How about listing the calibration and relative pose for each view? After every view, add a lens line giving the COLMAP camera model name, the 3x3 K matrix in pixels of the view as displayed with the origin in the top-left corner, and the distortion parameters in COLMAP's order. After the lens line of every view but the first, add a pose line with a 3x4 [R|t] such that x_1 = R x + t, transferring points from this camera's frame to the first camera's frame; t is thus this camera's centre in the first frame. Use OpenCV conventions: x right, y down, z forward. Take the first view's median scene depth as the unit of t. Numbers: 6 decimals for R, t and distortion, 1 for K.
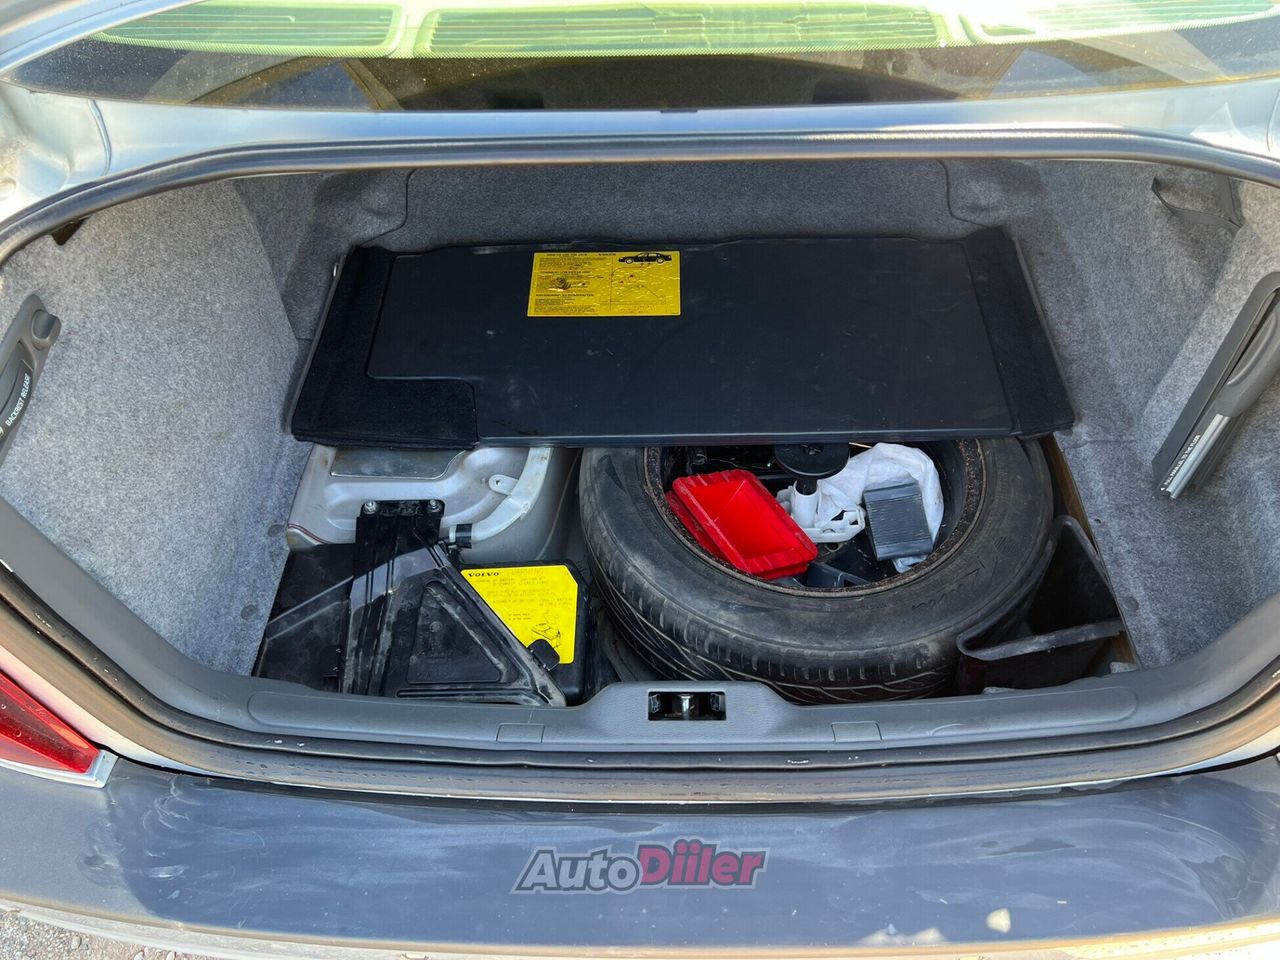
lens RADIAL K [[972.6, 0, 646.1], [0, 972.6, 480.9], [0, 0, 1]] dist [0.059856, -0.071361]
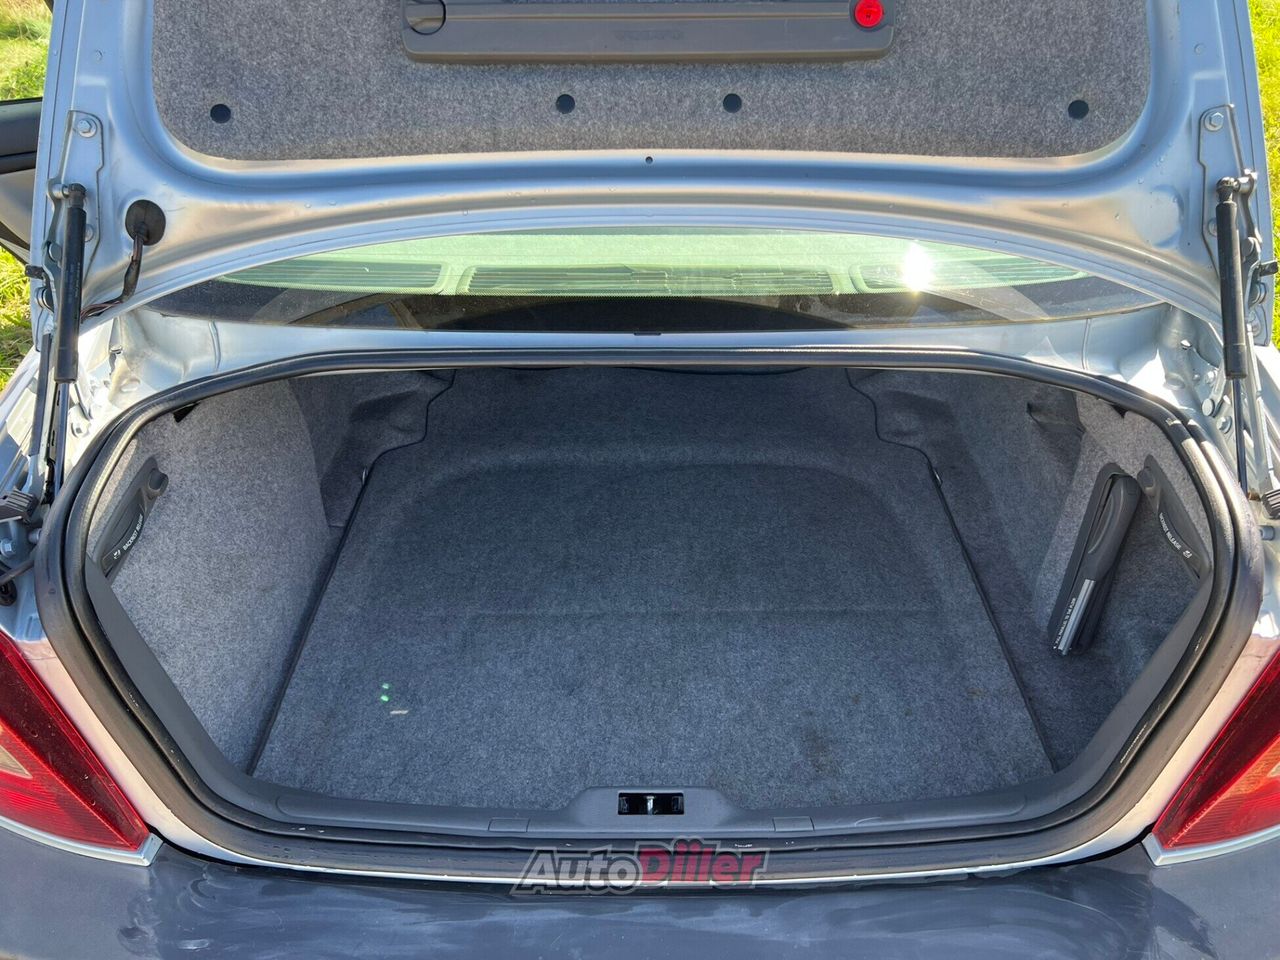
lens RADIAL K [[972.6, 0, 646.1], [0, 972.6, 480.9], [0, 0, 1]] dist [0.059856, -0.071361]
pose [[0.999804, 0.014125, 0.013879, 0.014734], [-0.010072, 0.966159, -0.257750, 0.164033], [-0.017050, 0.257560, 0.966112, -0.251832]]
